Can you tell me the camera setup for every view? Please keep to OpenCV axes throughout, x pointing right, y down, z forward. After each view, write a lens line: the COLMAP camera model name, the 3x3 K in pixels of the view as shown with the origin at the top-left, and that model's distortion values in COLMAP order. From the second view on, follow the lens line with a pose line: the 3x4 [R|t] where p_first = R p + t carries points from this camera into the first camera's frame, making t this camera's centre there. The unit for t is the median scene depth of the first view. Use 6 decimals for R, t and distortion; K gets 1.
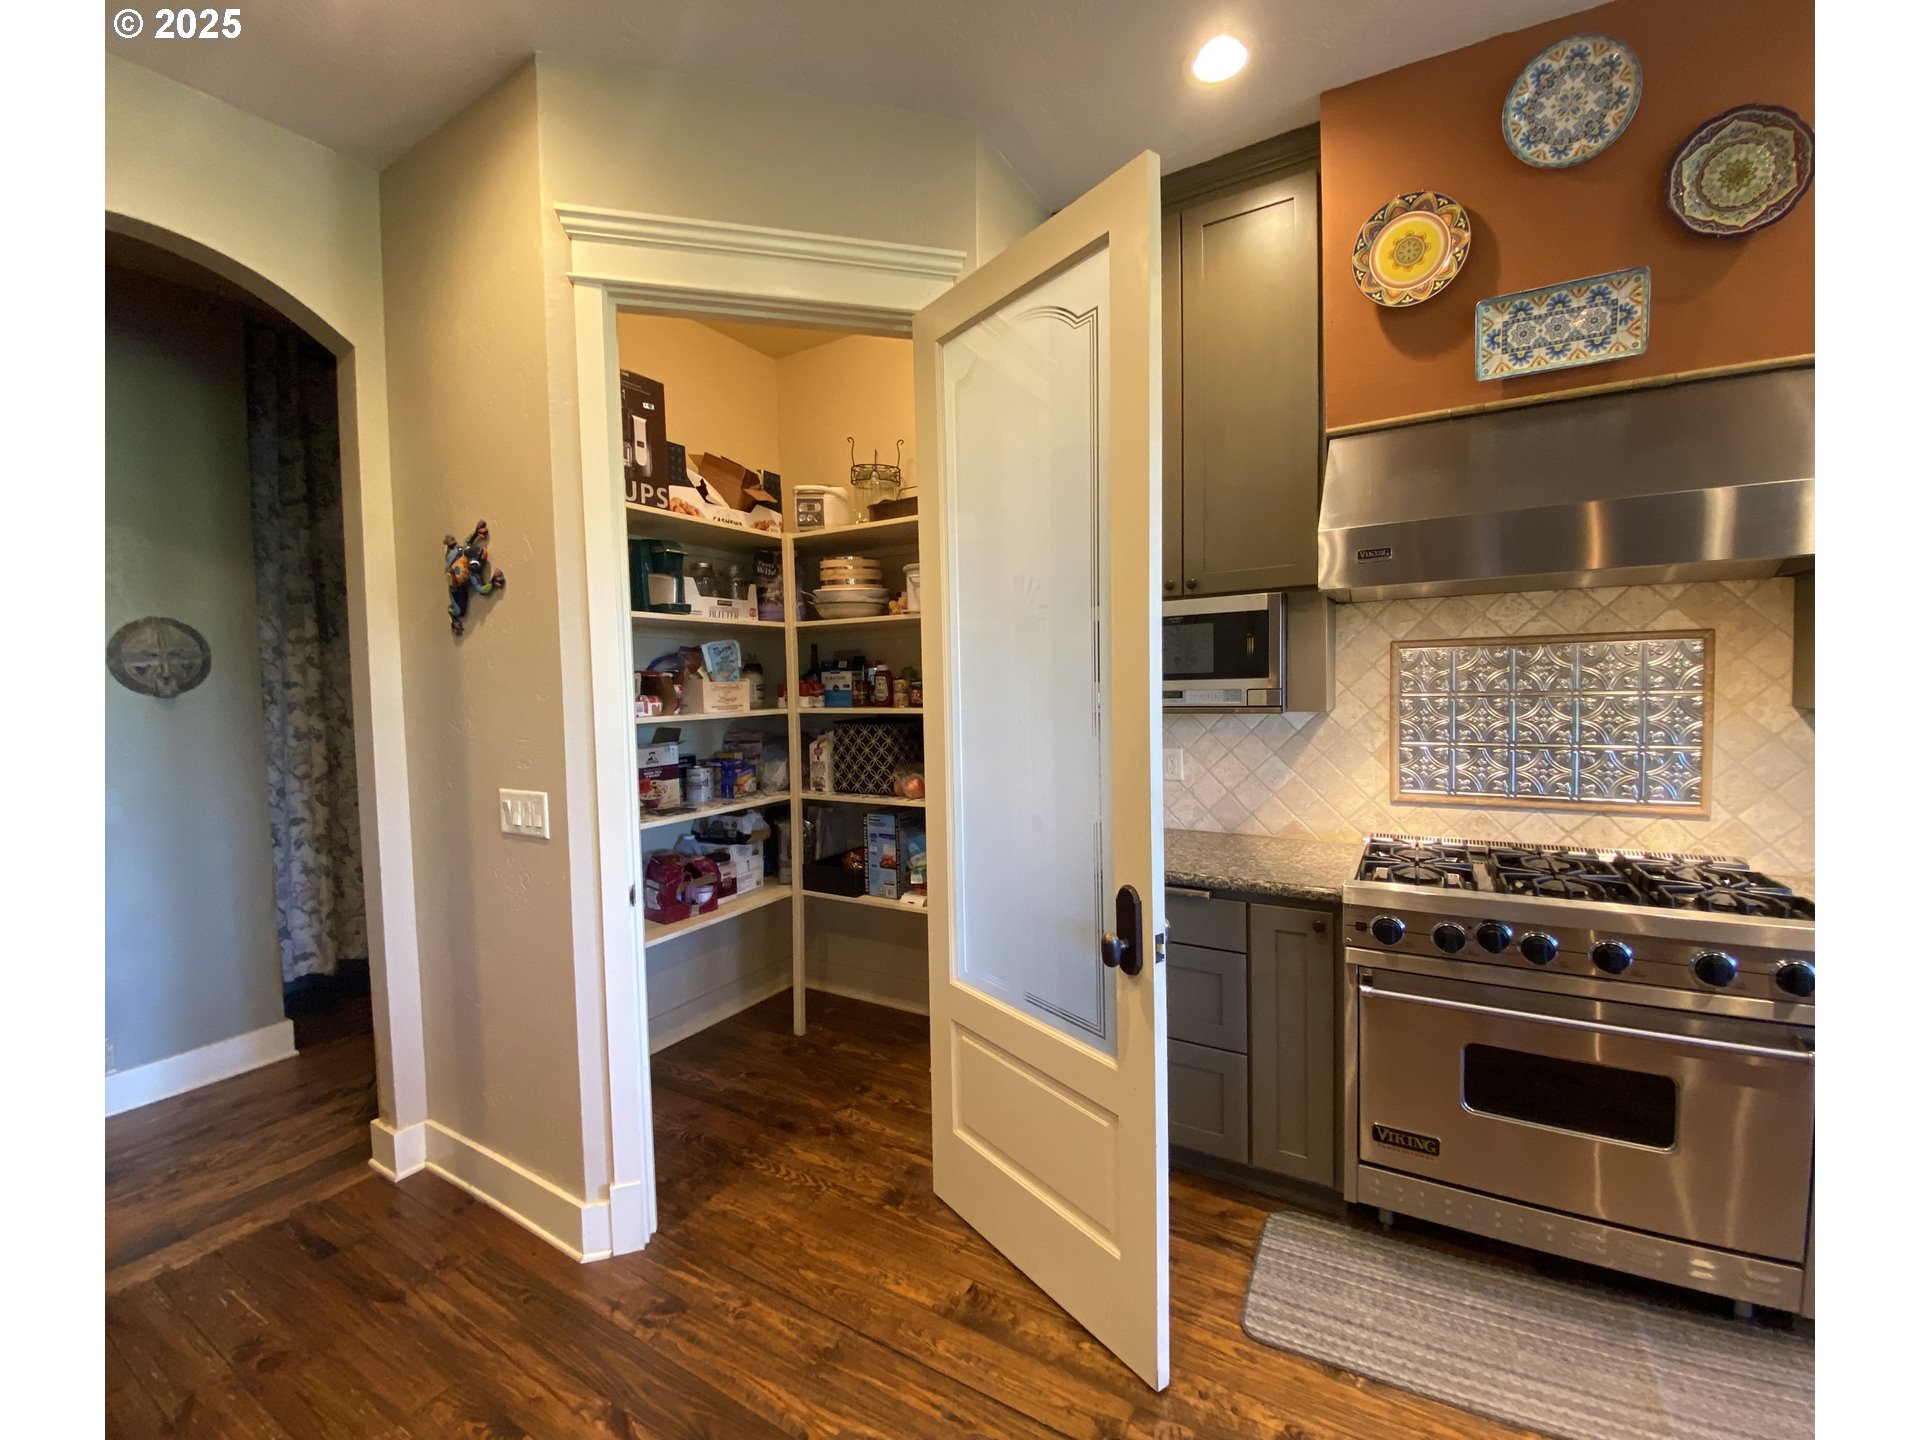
lens RADIAL K [[783.2, 0, 968.2], [0, 783.2, 718.1], [0, 0, 1]] dist [0.022574, -0.021834]
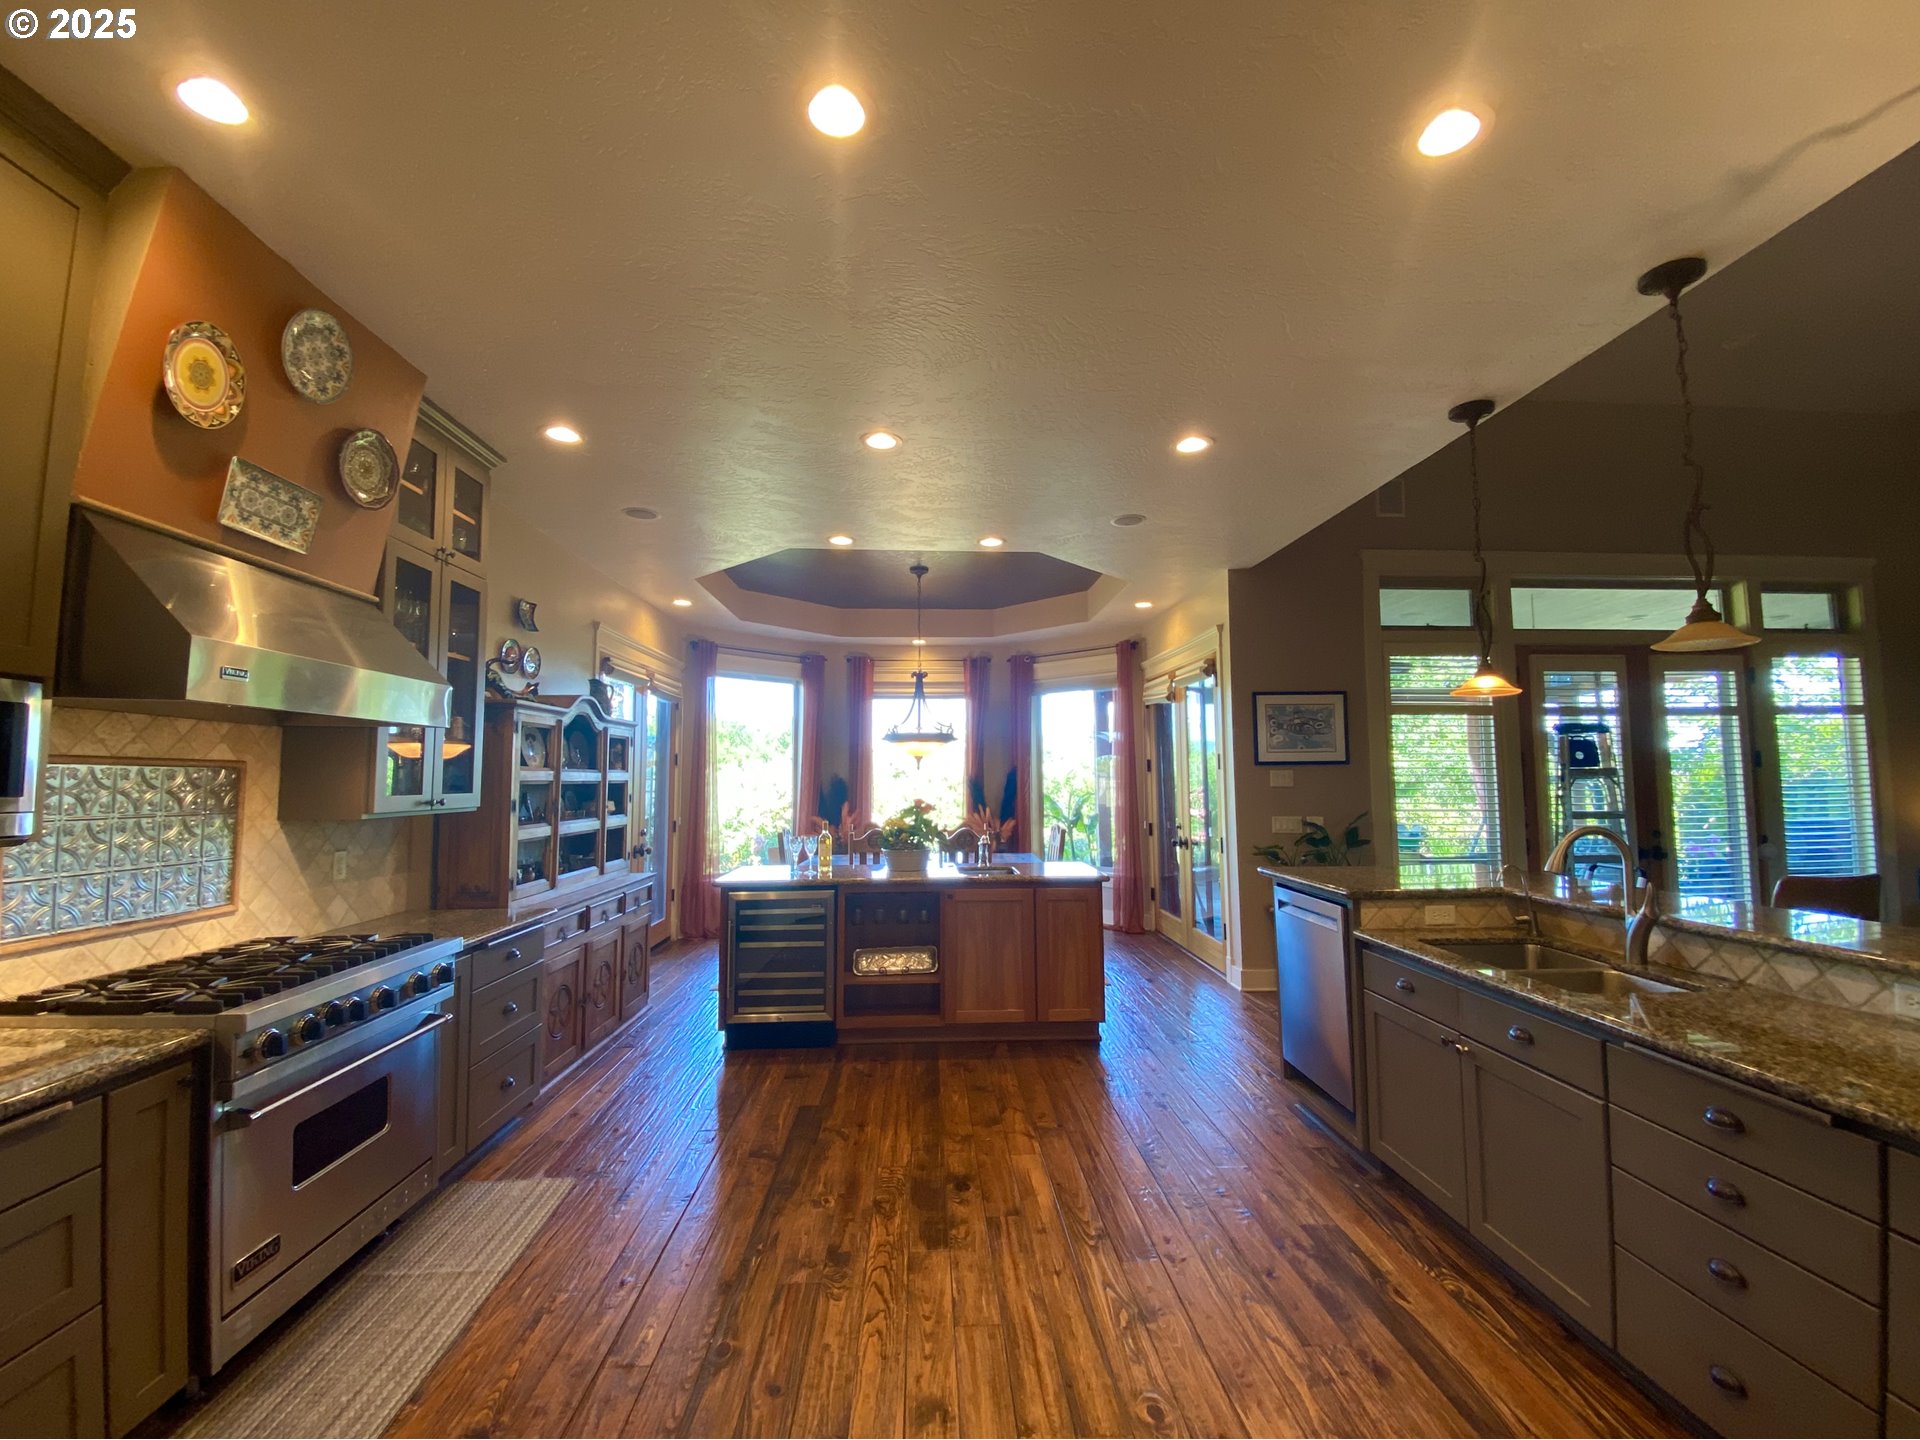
lens RADIAL K [[793.3, 0, 955.4], [0, 793.3, 725.4], [0, 0, 1]] dist [0.000317, -0.009151]
pose [[-0.543123, 0.082538, 0.835586, -0.770526], [0.055006, 0.996517, -0.062681, -0.028174], [-0.837849, 0.011919, -0.545771, 0.744272]]
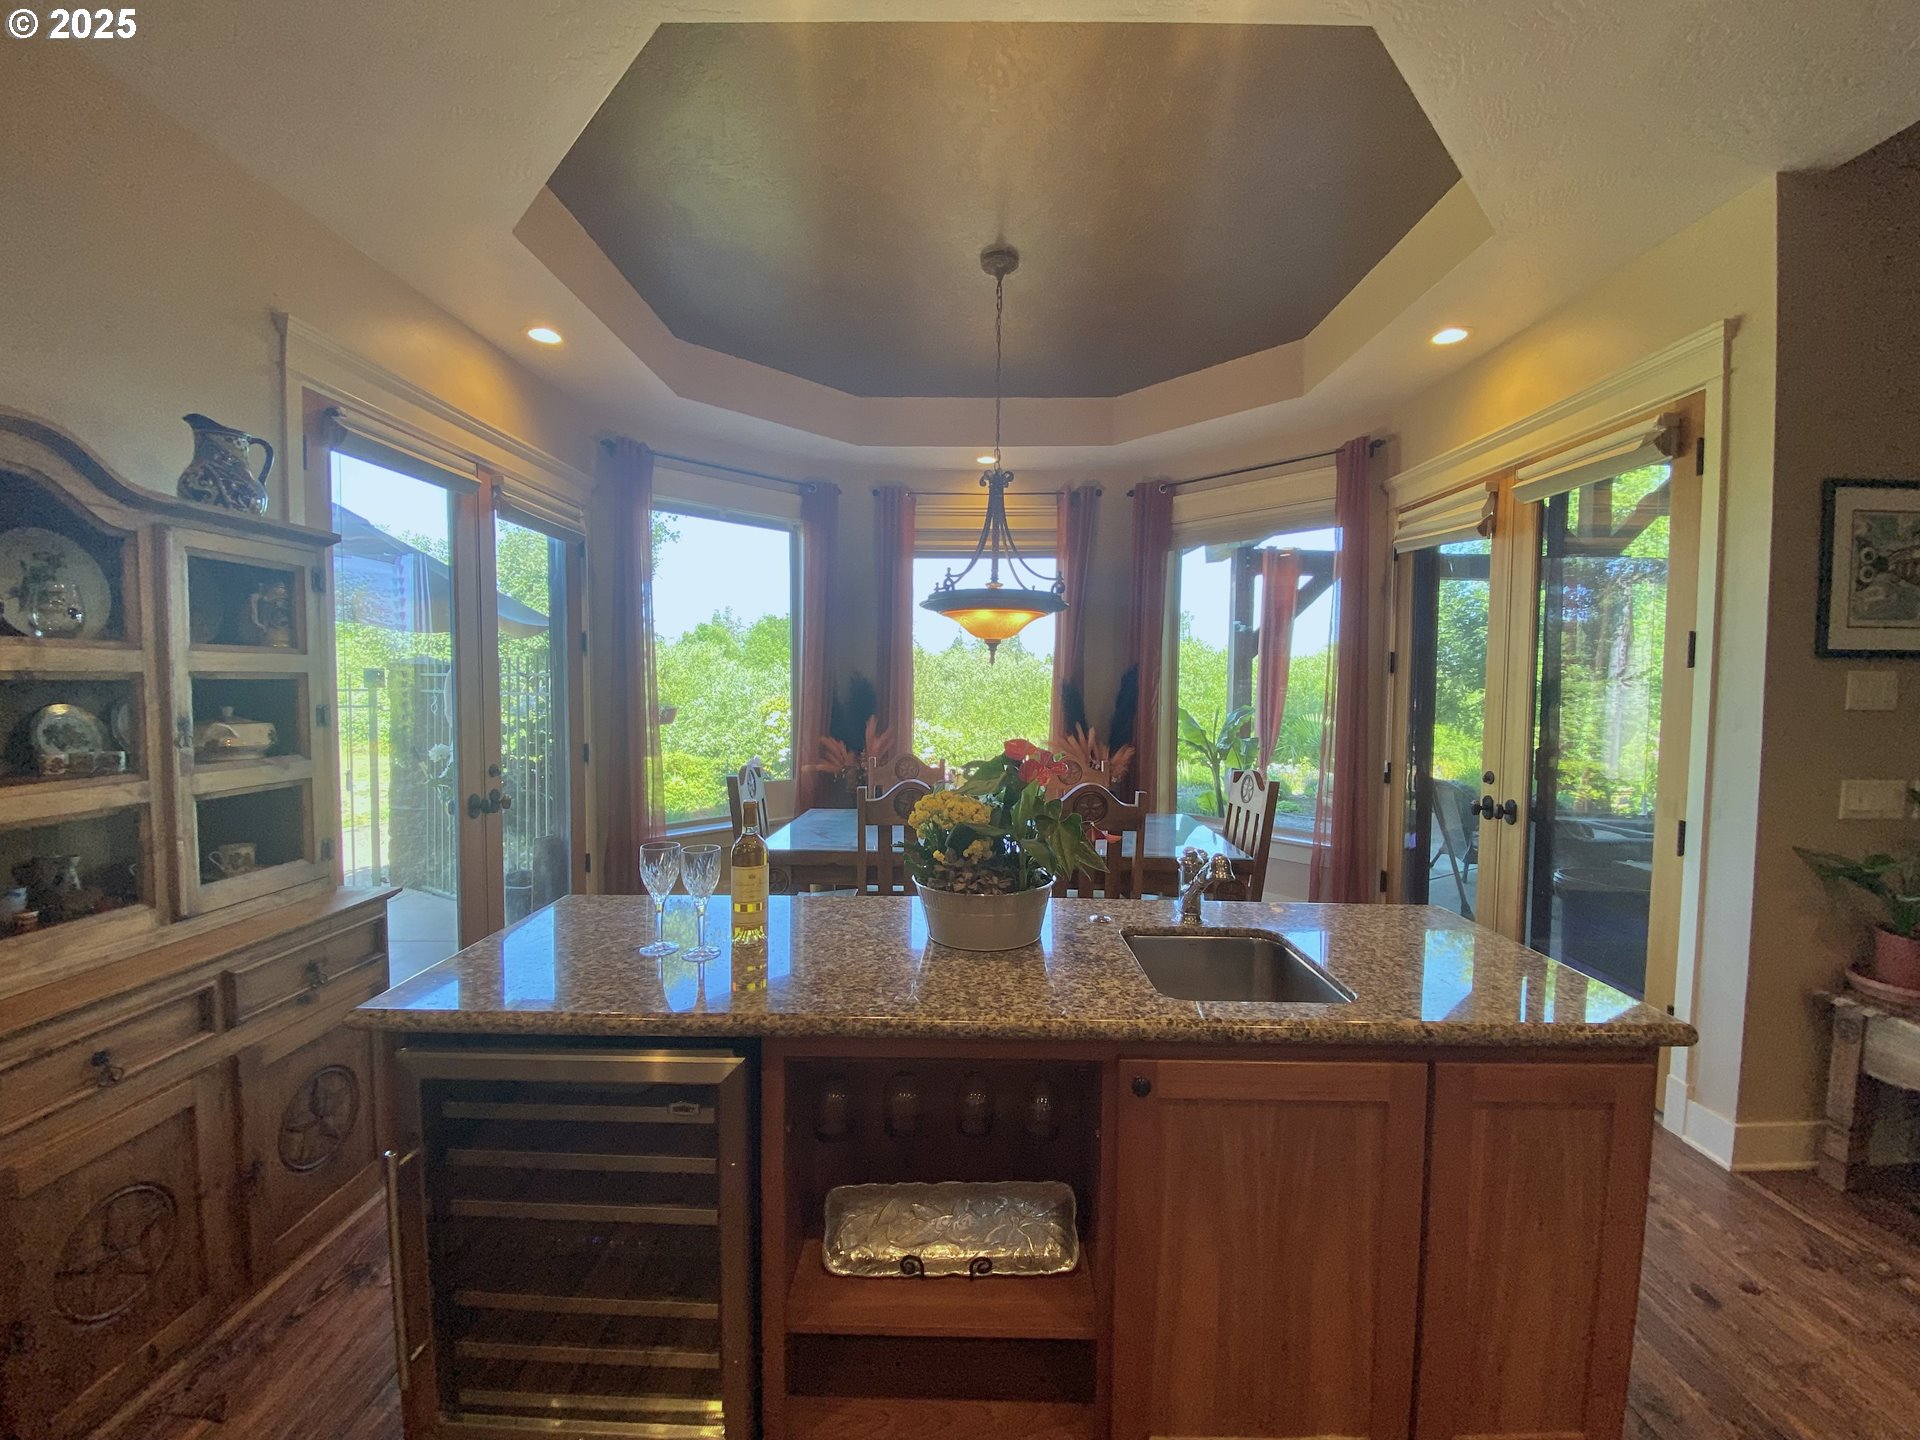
lens RADIAL K [[786.3, 0, 965.8], [0, 786.3, 718.1], [0, 0, 1]] dist [0.043149, -0.000158]
pose [[-0.504734, -0.023237, 0.862962, 0.557609], [0.039030, 0.998001, 0.049701, -0.027071], [-0.862392, 0.058767, -0.502818, 0.033307]]
